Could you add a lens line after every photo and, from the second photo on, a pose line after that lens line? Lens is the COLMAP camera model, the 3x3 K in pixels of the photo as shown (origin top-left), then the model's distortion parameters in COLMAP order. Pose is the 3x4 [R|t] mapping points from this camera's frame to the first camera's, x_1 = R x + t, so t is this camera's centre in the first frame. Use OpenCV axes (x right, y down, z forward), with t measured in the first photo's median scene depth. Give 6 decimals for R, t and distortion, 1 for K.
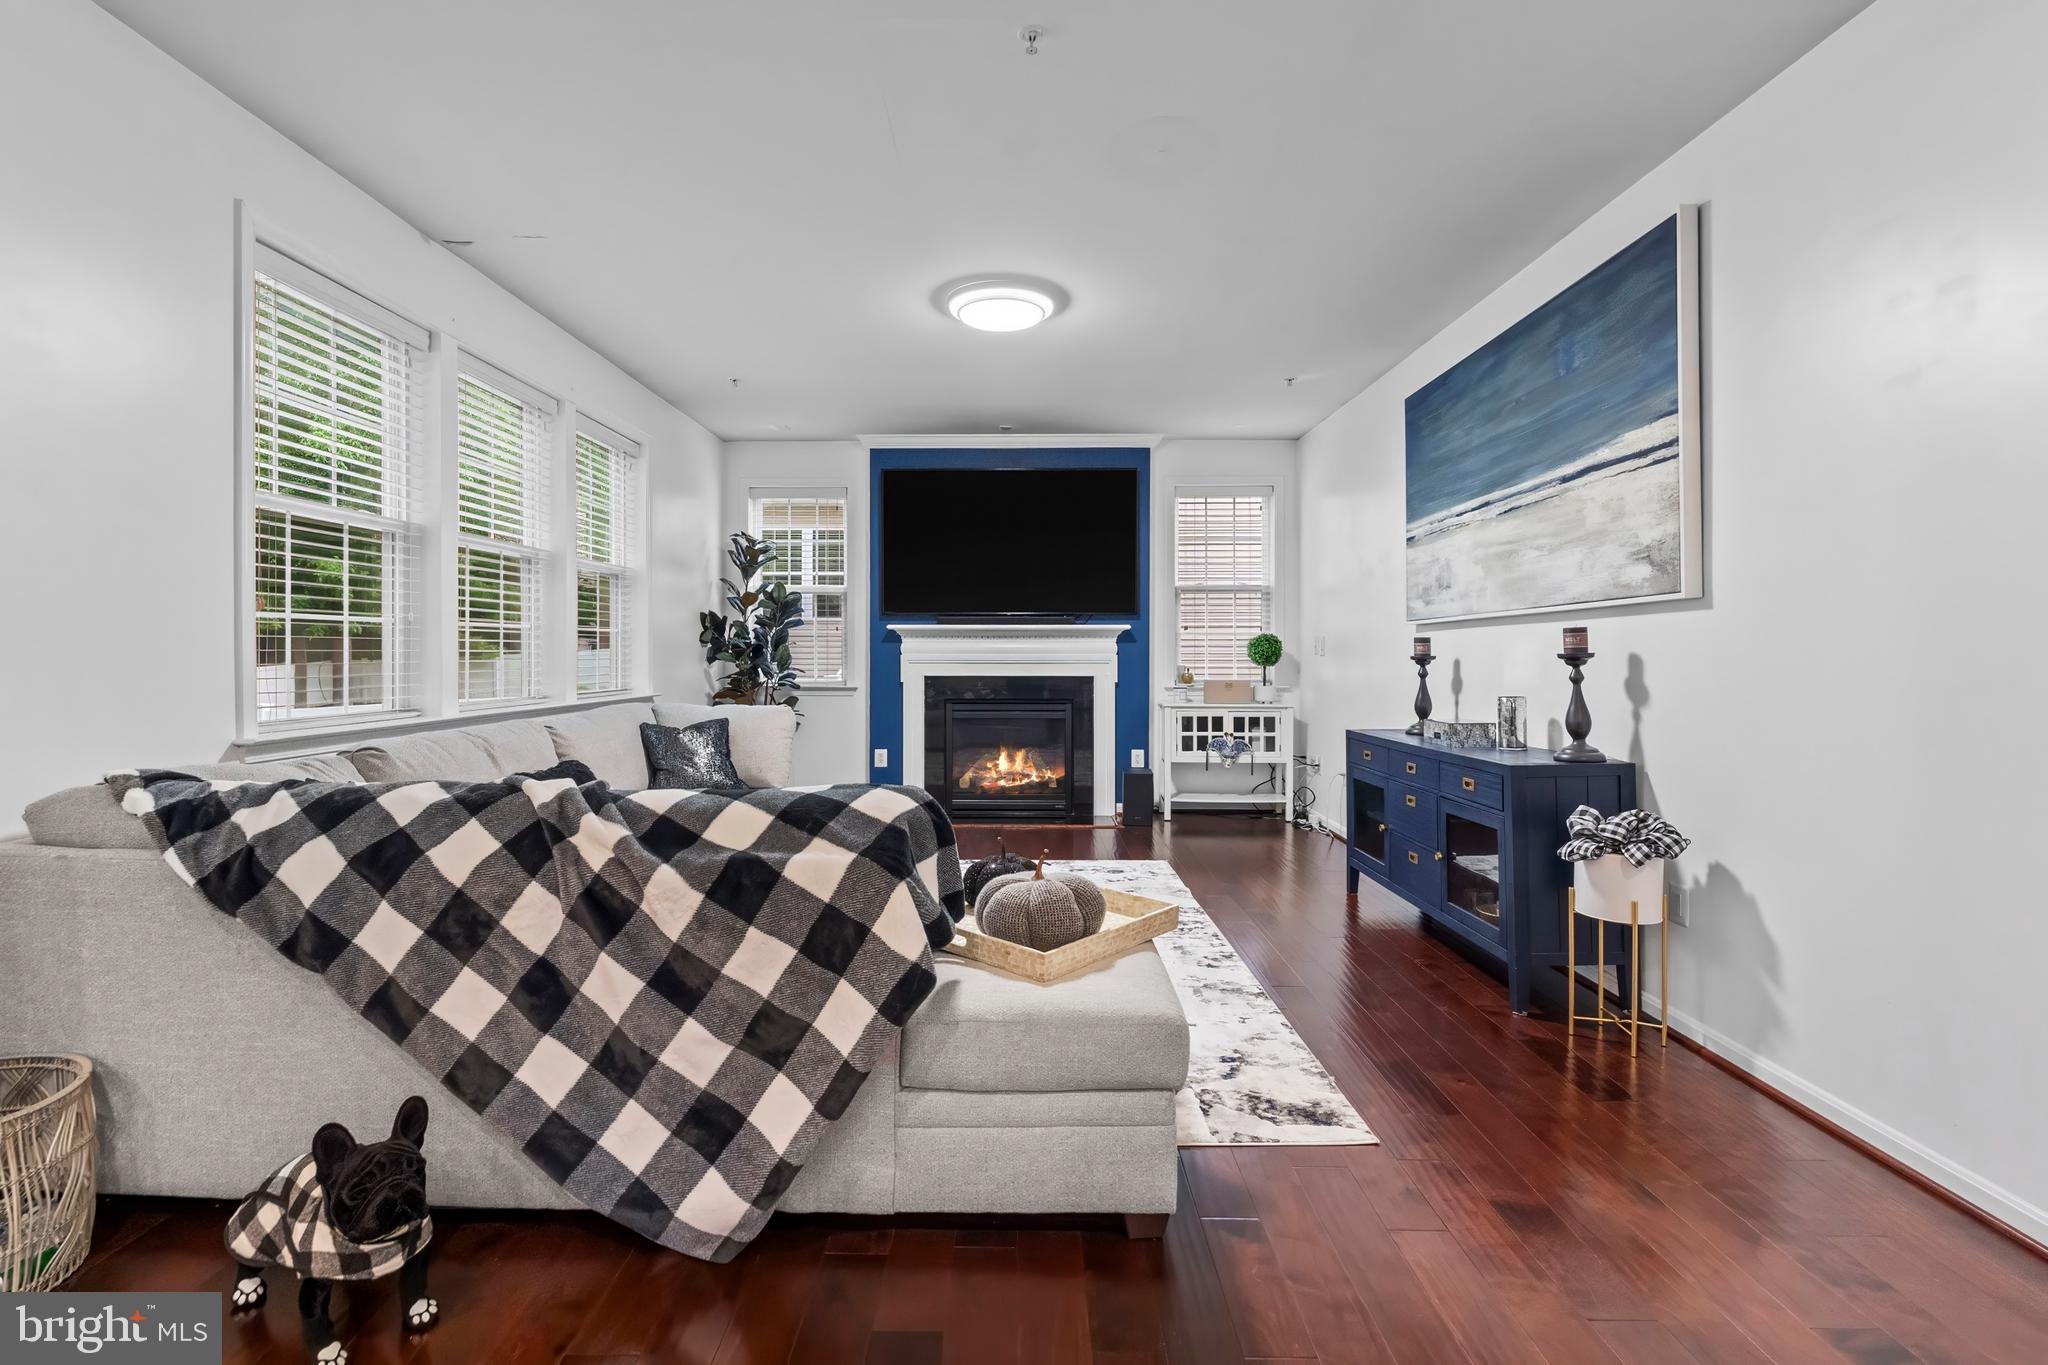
lens RADIAL K [[944.4, 0, 1024.2], [0, 944.4, 659.1], [0, 0, 1]] dist [-0.003147, -0.000066]
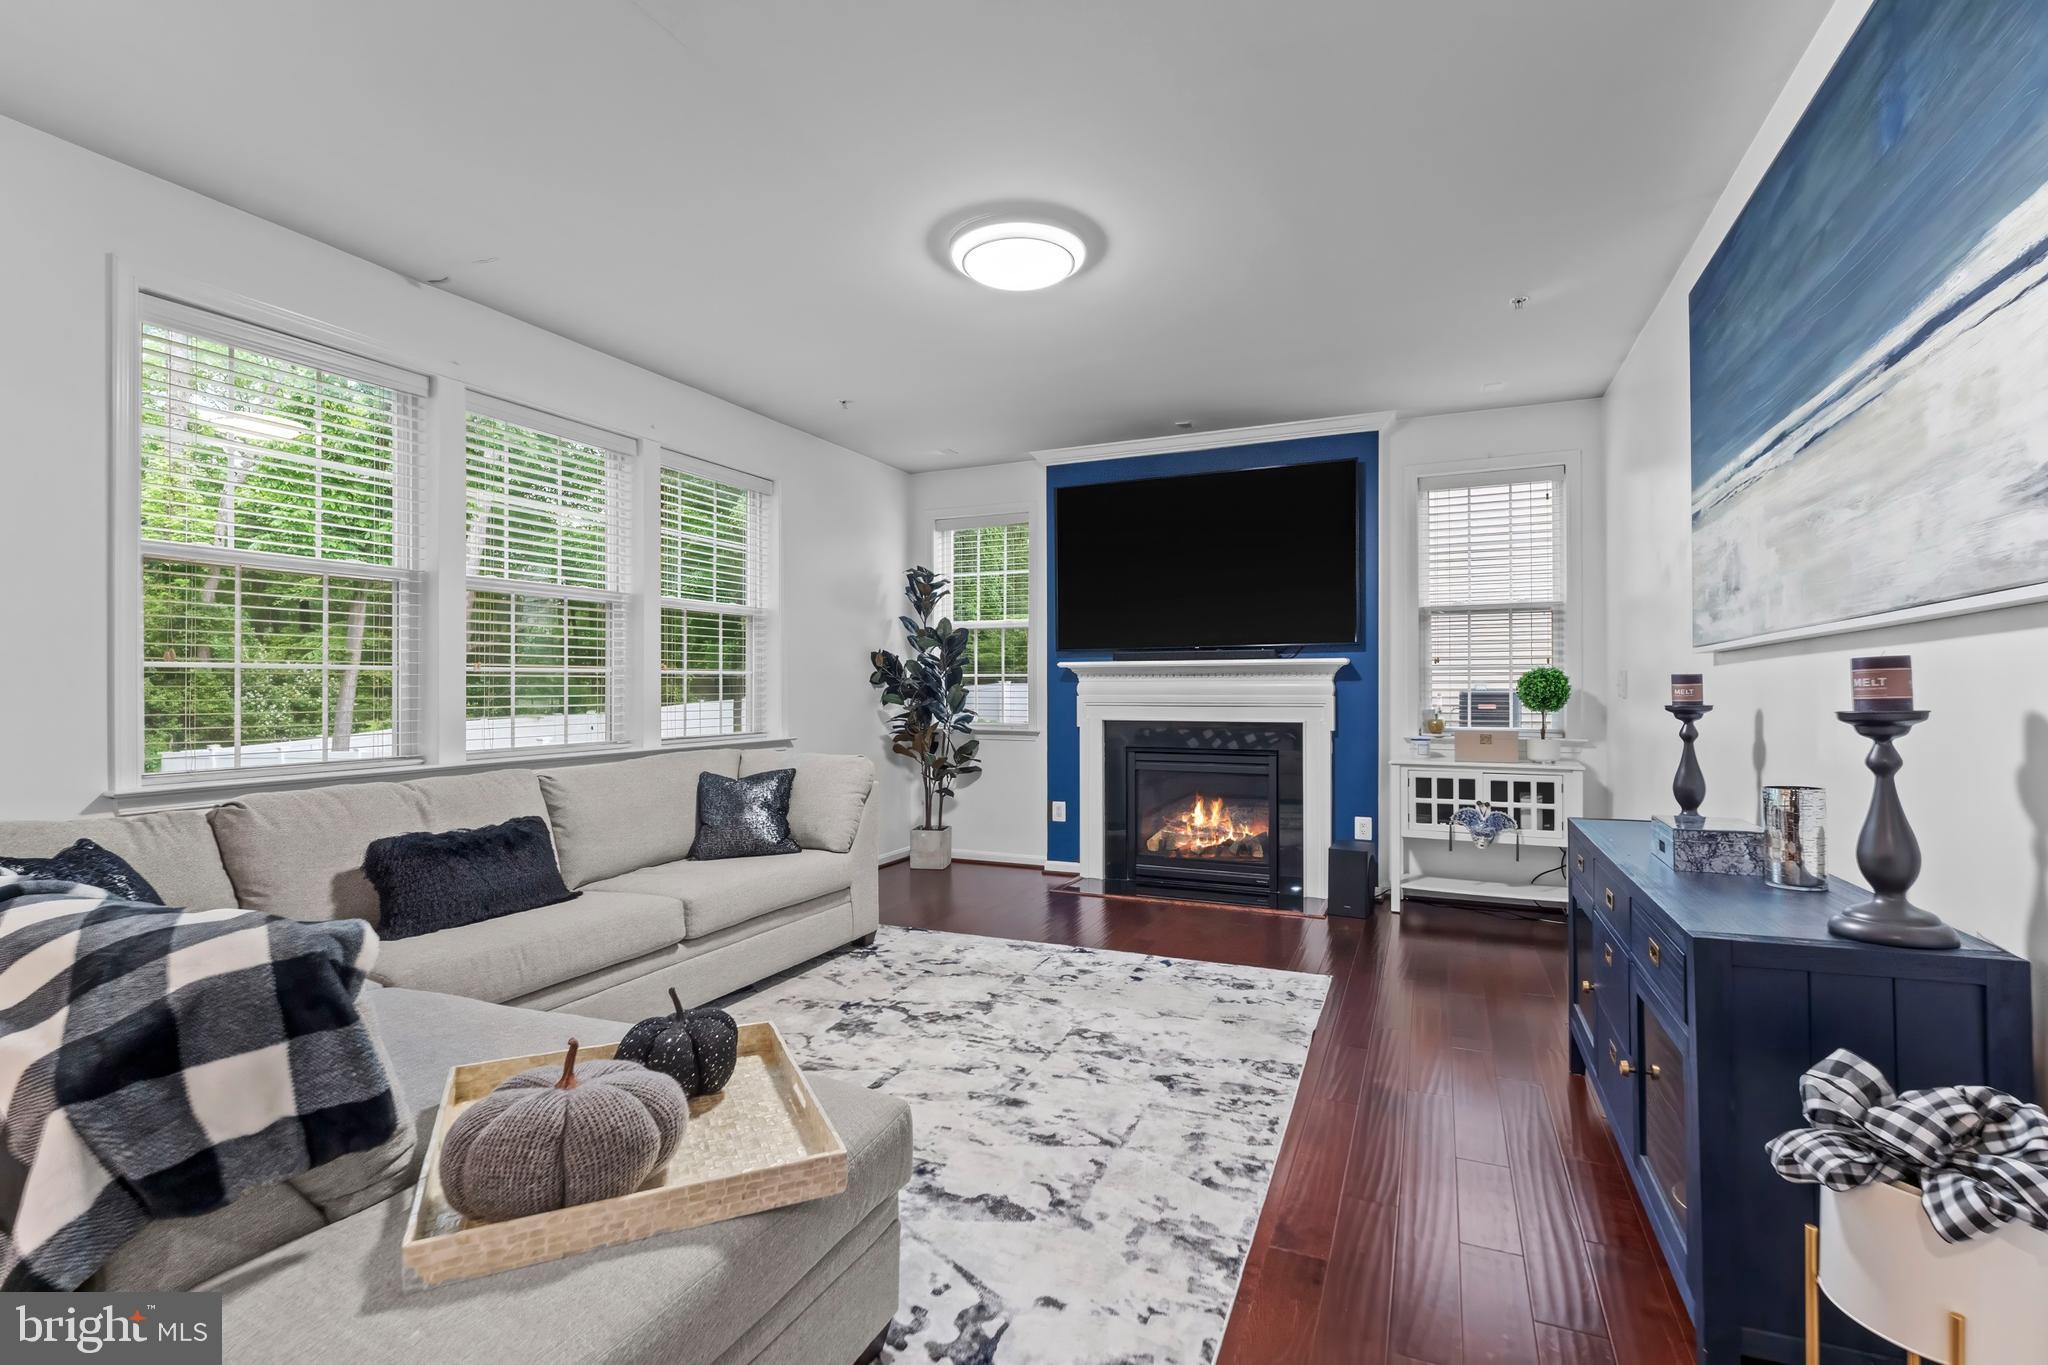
lens RADIAL K [[929.5, 0, 1023.7], [0, 929.5, 691.2], [0, 0, 1]] dist [-0.004681, 0.000189]
pose [[0.917286, -0.001438, -0.398225, 0.178837], [0.000647, 0.999998, -0.002121, -0.007514], [0.398228, 0.001688, 0.917285, 0.190577]]
